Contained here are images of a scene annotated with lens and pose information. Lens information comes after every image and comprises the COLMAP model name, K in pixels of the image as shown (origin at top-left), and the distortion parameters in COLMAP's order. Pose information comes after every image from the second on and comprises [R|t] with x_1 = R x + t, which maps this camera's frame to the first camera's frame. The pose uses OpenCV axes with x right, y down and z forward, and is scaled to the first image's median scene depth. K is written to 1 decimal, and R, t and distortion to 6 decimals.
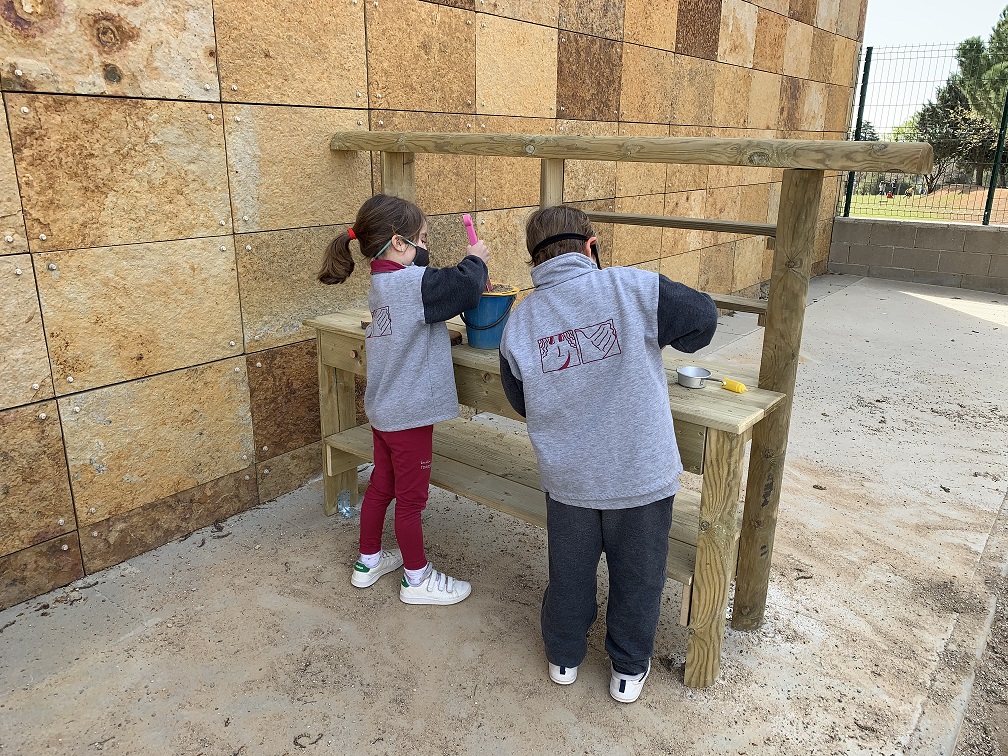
lens RADIAL K [[766.8, 0, 507.0], [0, 766.8, 382.4], [0, 0, 1]] dist [0.003324, 0.009857]
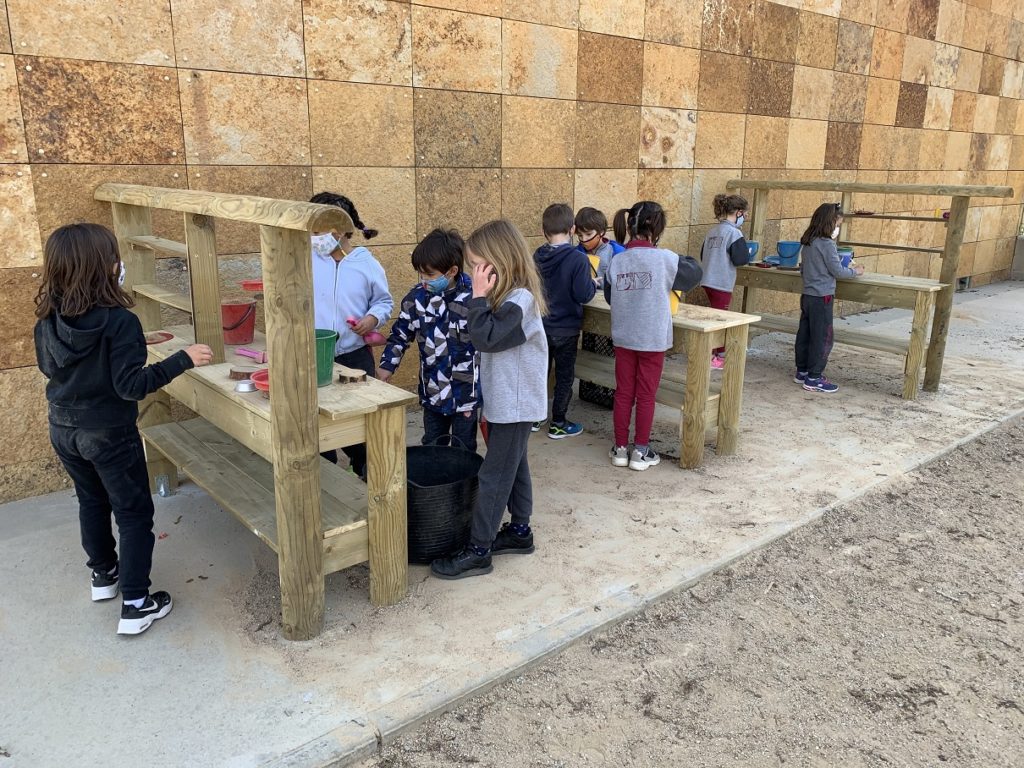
lens RADIAL K [[779.0, 0, 515.1], [0, 779.0, 388.5], [0, 0, 1]] dist [0.003324, 0.009857]
pose [[0.978993, 0.044314, -0.199020, -0.245355], [-0.052124, 0.998056, -0.034169, 0.252206], [0.197119, 0.043825, 0.979400, -0.857916]]
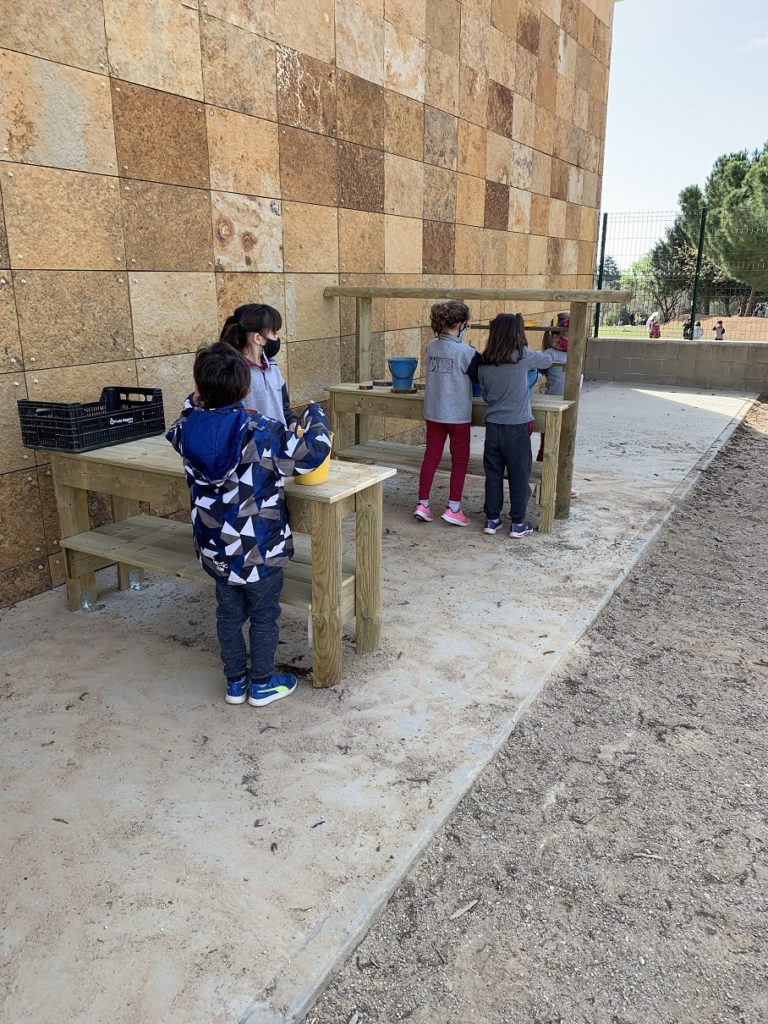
lens RADIAL K [[762.8, 0, 384.0], [0, 762.8, 512.0], [0, 0, 1]] dist [0.073316, -0.107429]
pose [[0.989167, -0.053991, 0.136508, -0.255732], [0.055424, 0.998440, -0.006711, 0.158583], [-0.135933, 0.014204, 0.990616, -0.567739]]
